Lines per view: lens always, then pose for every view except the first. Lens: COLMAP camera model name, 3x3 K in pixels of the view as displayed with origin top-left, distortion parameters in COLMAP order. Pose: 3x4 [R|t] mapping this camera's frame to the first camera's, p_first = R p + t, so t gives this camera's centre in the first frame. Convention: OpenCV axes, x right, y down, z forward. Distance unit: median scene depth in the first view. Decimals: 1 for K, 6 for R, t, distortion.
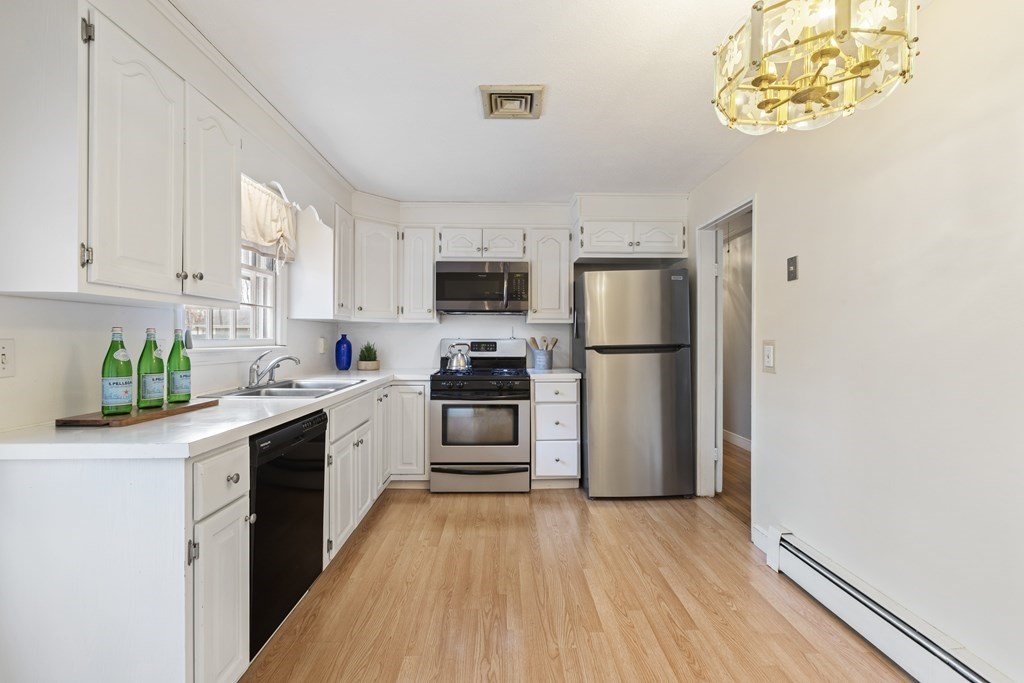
lens RADIAL K [[461.3, 0, 514.6], [0, 461.3, 339.7], [0, 0, 1]] dist [0.001066, -0.000684]
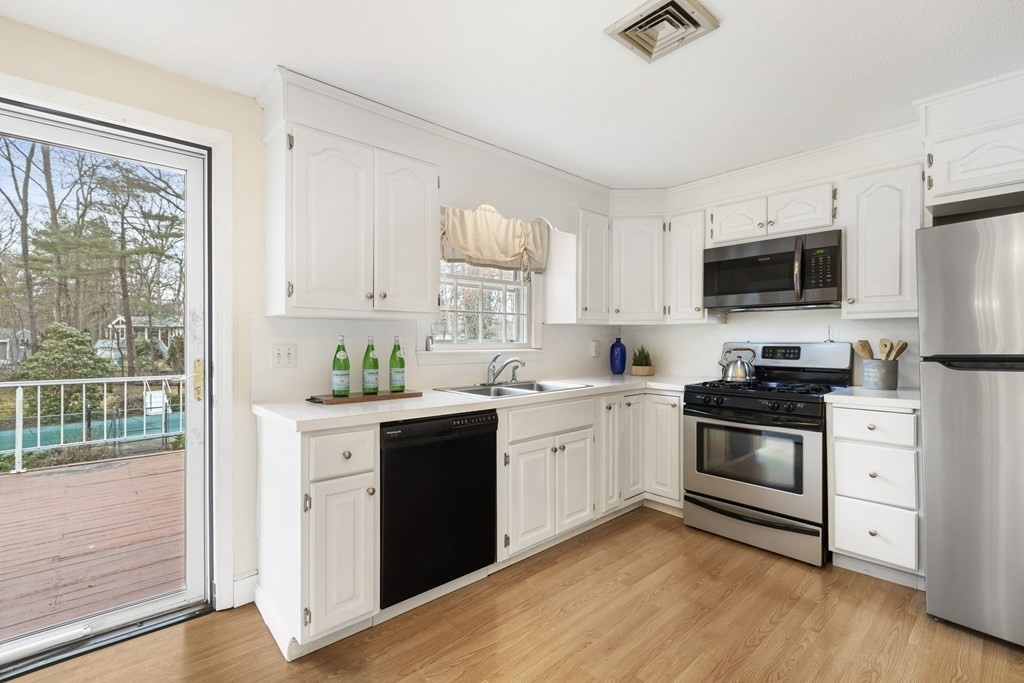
lens RADIAL K [[461.3, 0, 511.2], [0, 461.3, 340.2], [0, 0, 1]] dist [0.001066, -0.000684]
pose [[0.647192, -0.003255, -0.762320, 0.254443], [0.000586, 0.999993, -0.003773, -0.003108], [0.762327, 0.001995, 0.647189, 0.208065]]
